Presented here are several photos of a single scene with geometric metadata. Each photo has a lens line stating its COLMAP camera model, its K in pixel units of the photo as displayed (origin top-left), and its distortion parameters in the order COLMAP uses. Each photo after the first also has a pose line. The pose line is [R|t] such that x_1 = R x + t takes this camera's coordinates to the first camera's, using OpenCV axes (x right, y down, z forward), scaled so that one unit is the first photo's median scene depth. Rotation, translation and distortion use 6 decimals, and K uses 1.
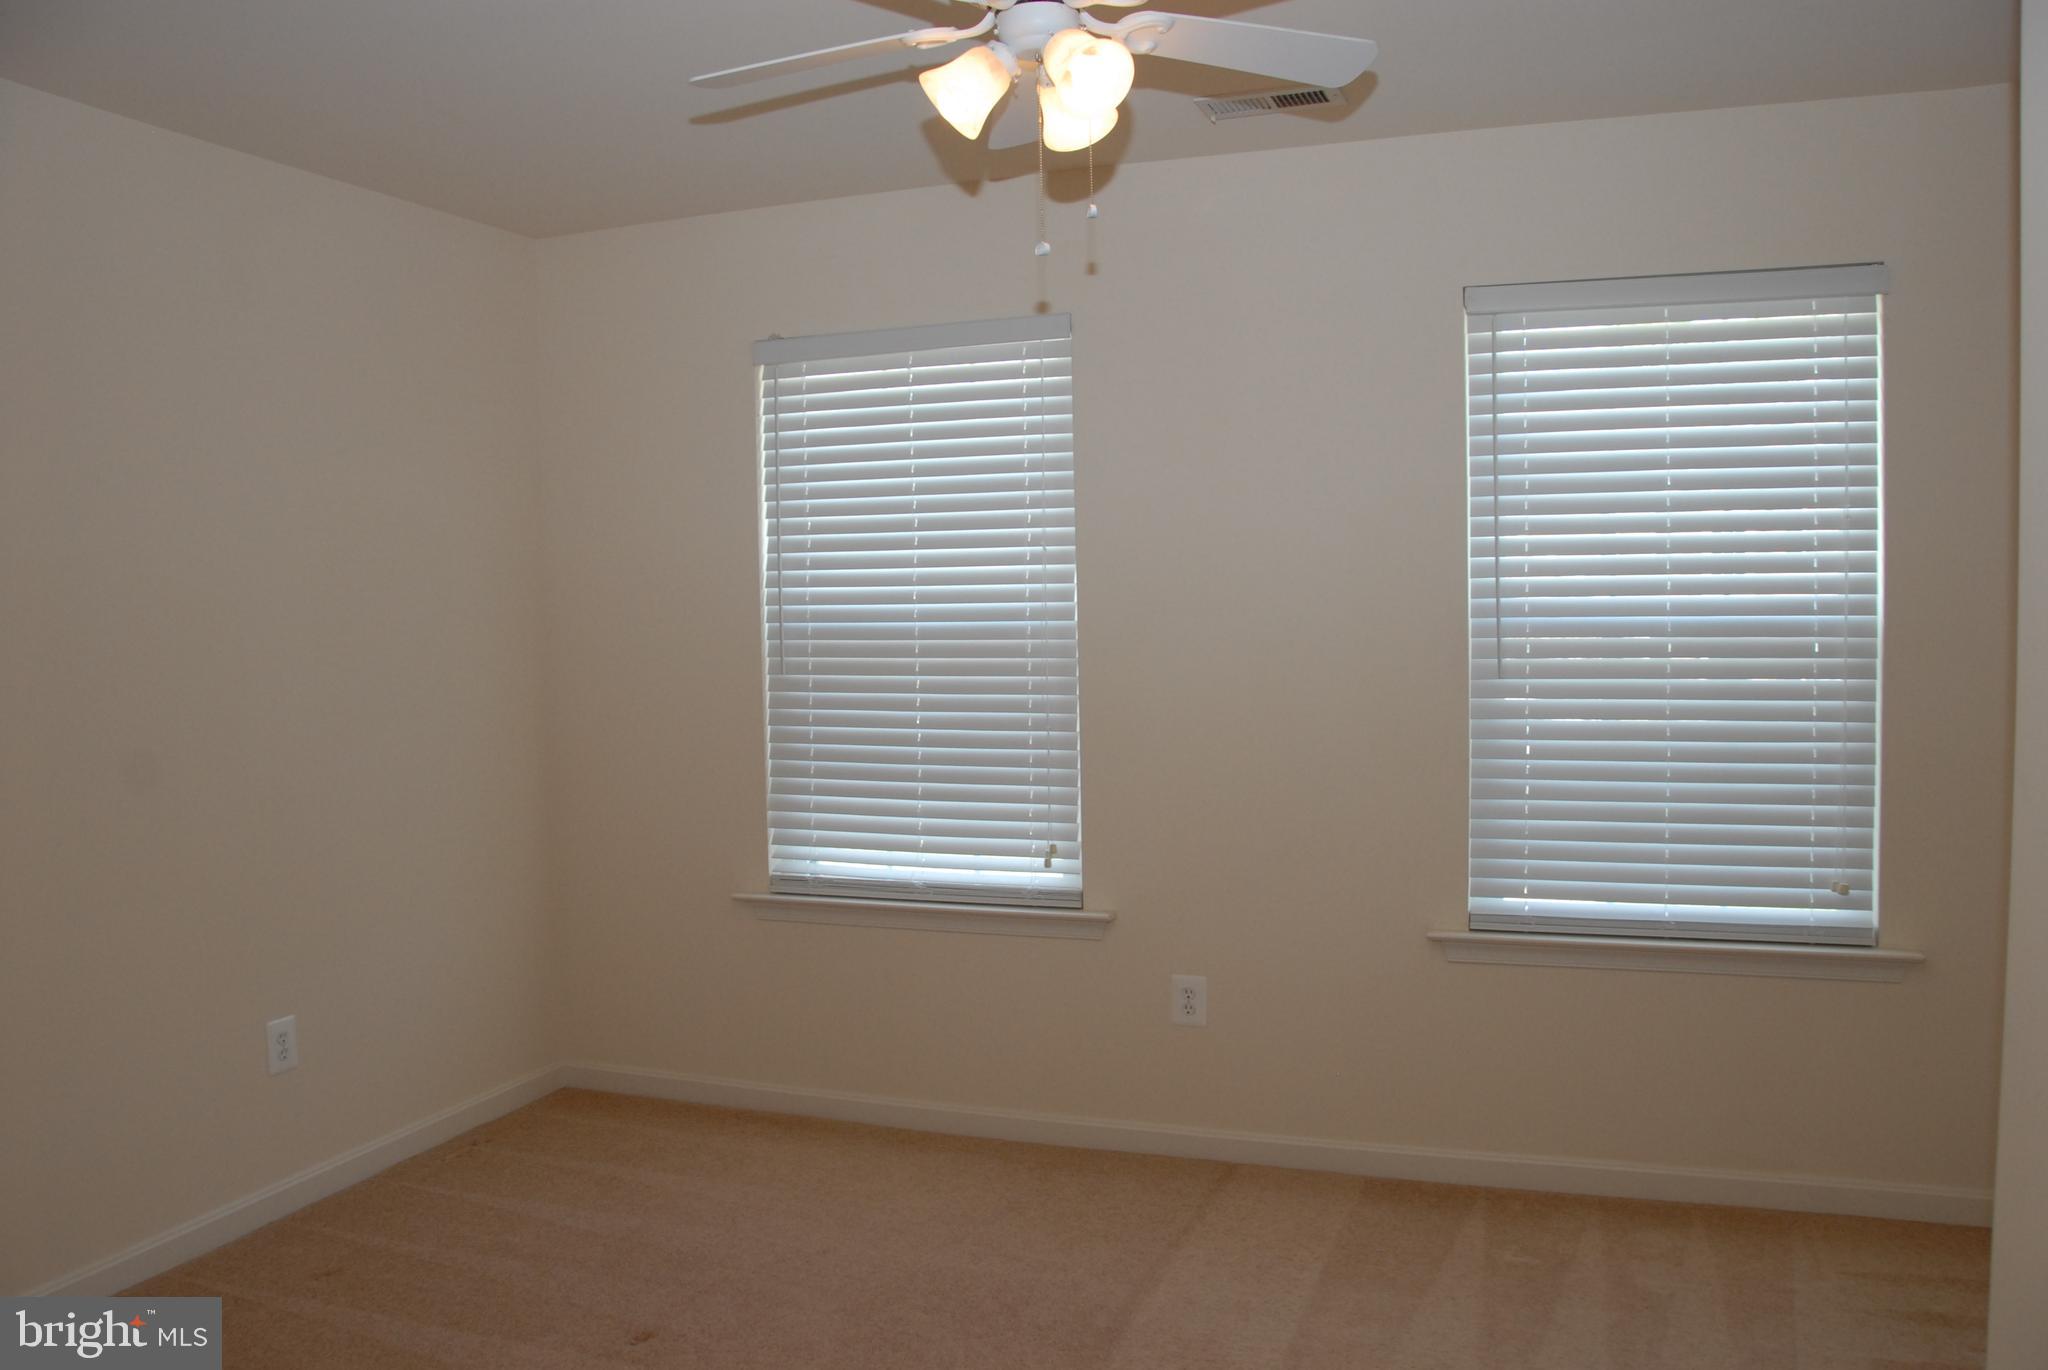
lens RADIAL K [[1427.5, 0, 1024.0], [0, 1427.5, 685.0], [0, 0, 1]] dist [-0.057530, 0.001696]
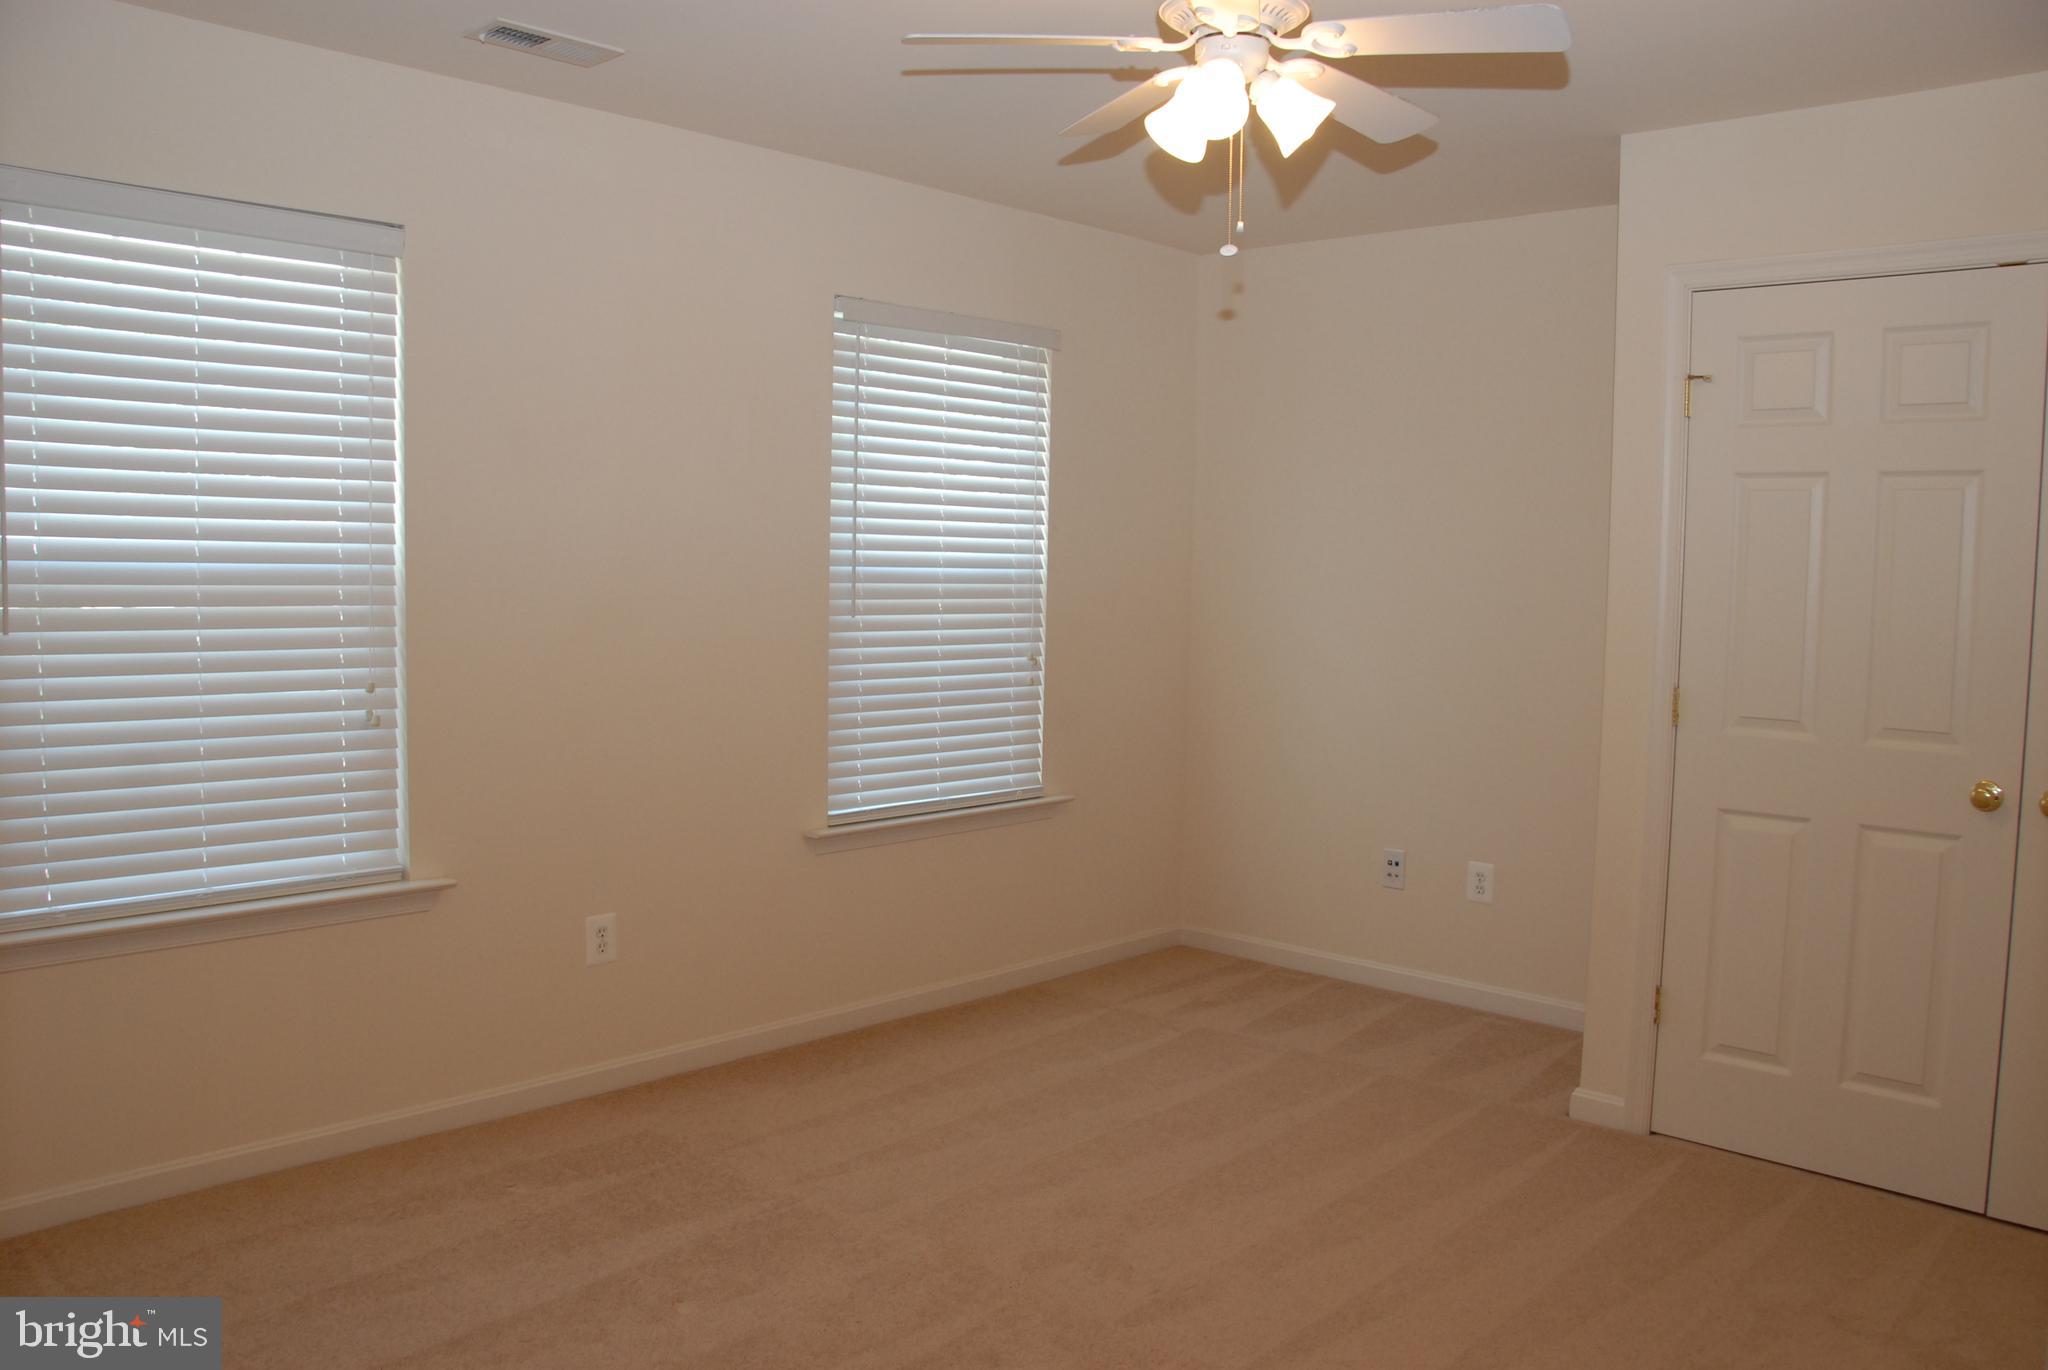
lens RADIAL K [[1598.9, 0, 1024.0], [0, 1598.9, 685.0], [0, 0, 1]] dist [-0.174061, 0.119549]
pose [[0.442732, -0.049532, 0.895285, -0.649942], [0.022743, 0.998772, 0.044011, -0.002873], [-0.896365, 0.000877, 0.443315, 0.199372]]
